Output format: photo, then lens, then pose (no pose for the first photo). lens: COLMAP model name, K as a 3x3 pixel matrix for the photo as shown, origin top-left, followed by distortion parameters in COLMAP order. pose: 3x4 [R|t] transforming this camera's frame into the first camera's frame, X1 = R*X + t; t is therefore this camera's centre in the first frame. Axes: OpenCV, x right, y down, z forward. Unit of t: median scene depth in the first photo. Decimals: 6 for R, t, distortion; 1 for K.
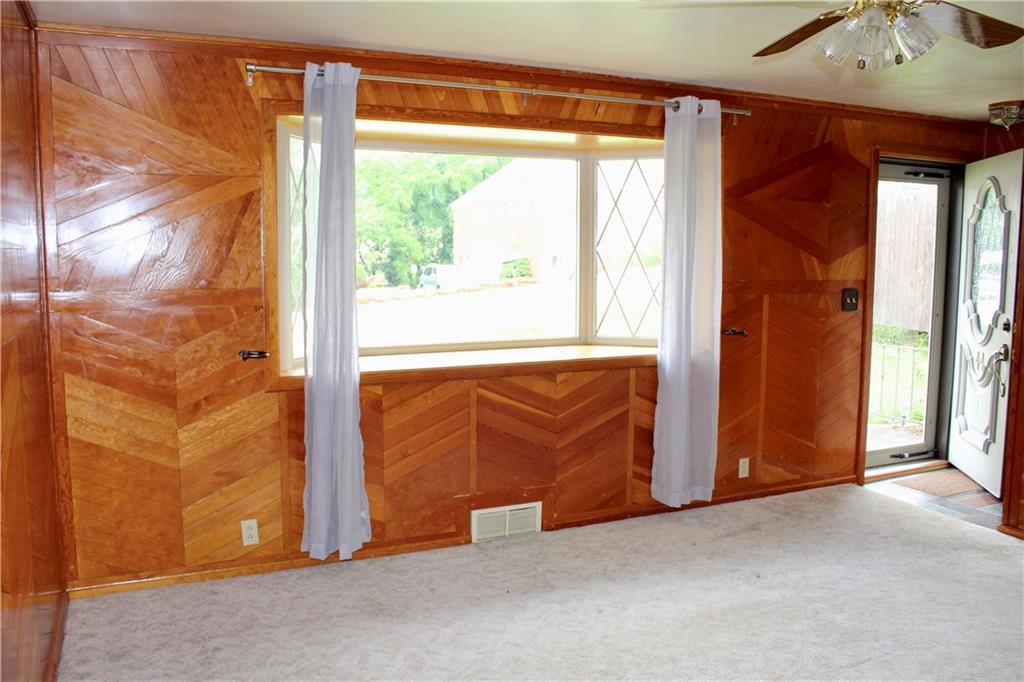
lens RADIAL K [[859.6, 0, 505.2], [0, 859.6, 344.0], [0, 0, 1]] dist [-0.119799, 0.090907]
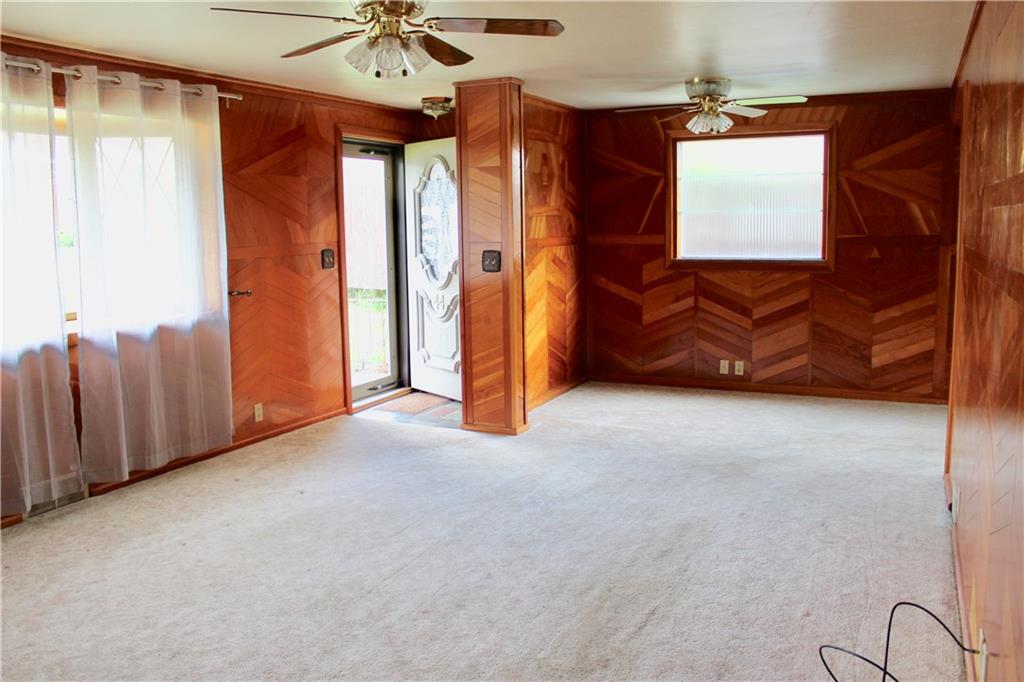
lens RADIAL K [[859.6, 0, 515.4], [0, 859.6, 334.2], [0, 0, 1]] dist [-0.119799, 0.090907]
pose [[0.781228, -0.101837, 0.615883, -0.135456], [0.090166, 0.994666, 0.050096, 0.016283], [-0.617700, 0.016395, 0.786243, -0.096849]]
